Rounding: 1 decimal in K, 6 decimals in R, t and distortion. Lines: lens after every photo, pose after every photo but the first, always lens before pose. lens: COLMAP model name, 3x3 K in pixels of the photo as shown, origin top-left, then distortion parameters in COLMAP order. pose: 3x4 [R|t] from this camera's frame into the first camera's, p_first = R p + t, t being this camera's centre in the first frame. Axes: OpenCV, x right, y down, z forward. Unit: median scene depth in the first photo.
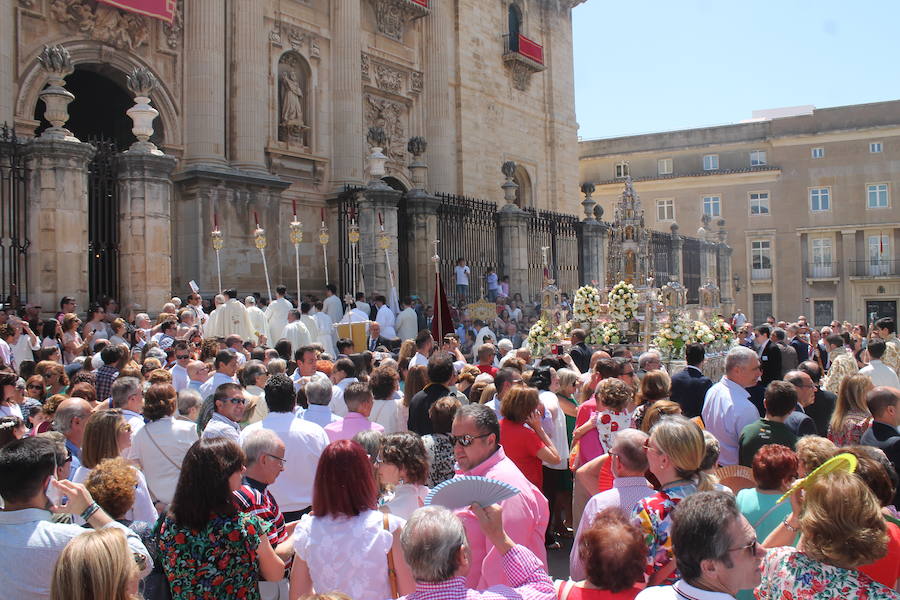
lens RADIAL K [[756.6, 0, 458.5], [0, 756.6, 298.2], [0, 0, 1]] dist [-0.181767, 0.165249]
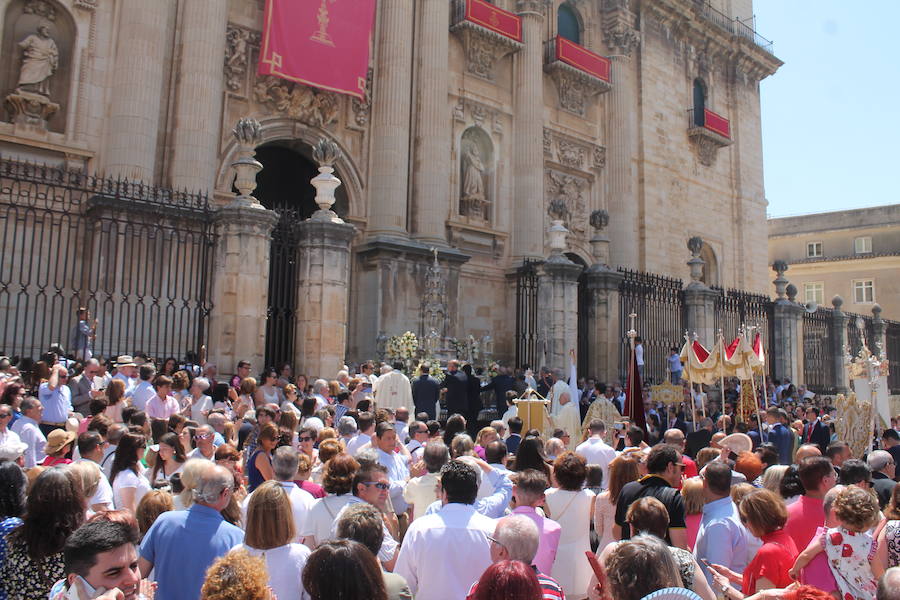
lens RADIAL K [[756.6, 0, 458.5], [0, 756.6, 298.2], [0, 0, 1]] dist [-0.181767, 0.165249]
pose [[0.972221, 0.019534, -0.233248, -0.003095], [-0.043575, 0.994196, -0.098366, 0.000847], [0.229973, 0.105797, 0.967429, 0.025049]]
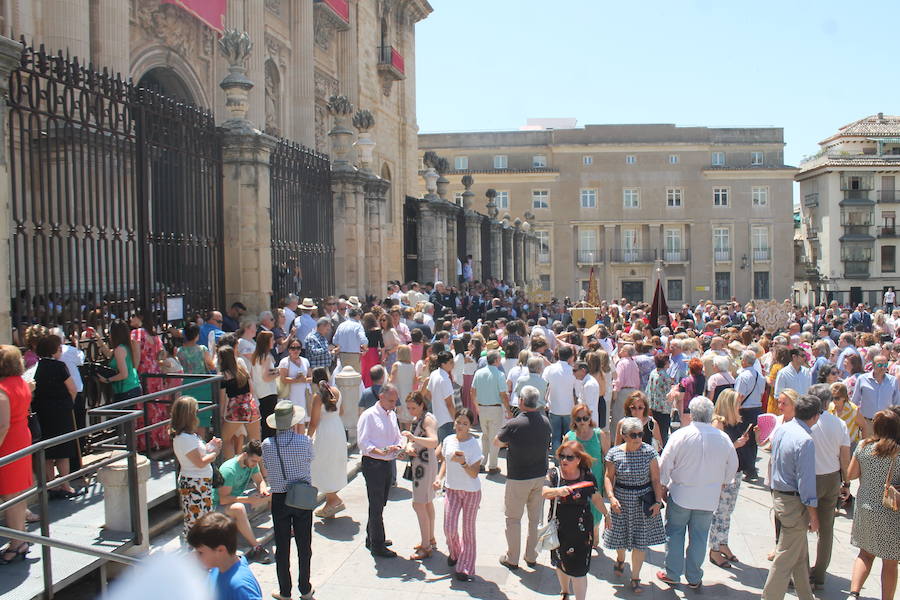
lens RADIAL K [[756.6, 0, 458.5], [0, 756.6, 298.2], [0, 0, 1]] dist [-0.181767, 0.165249]
pose [[0.916334, -0.005141, 0.400383, -0.417163], [-0.008795, 0.999418, 0.032961, -0.015984], [-0.400319, -0.033725, 0.915755, -0.141431]]
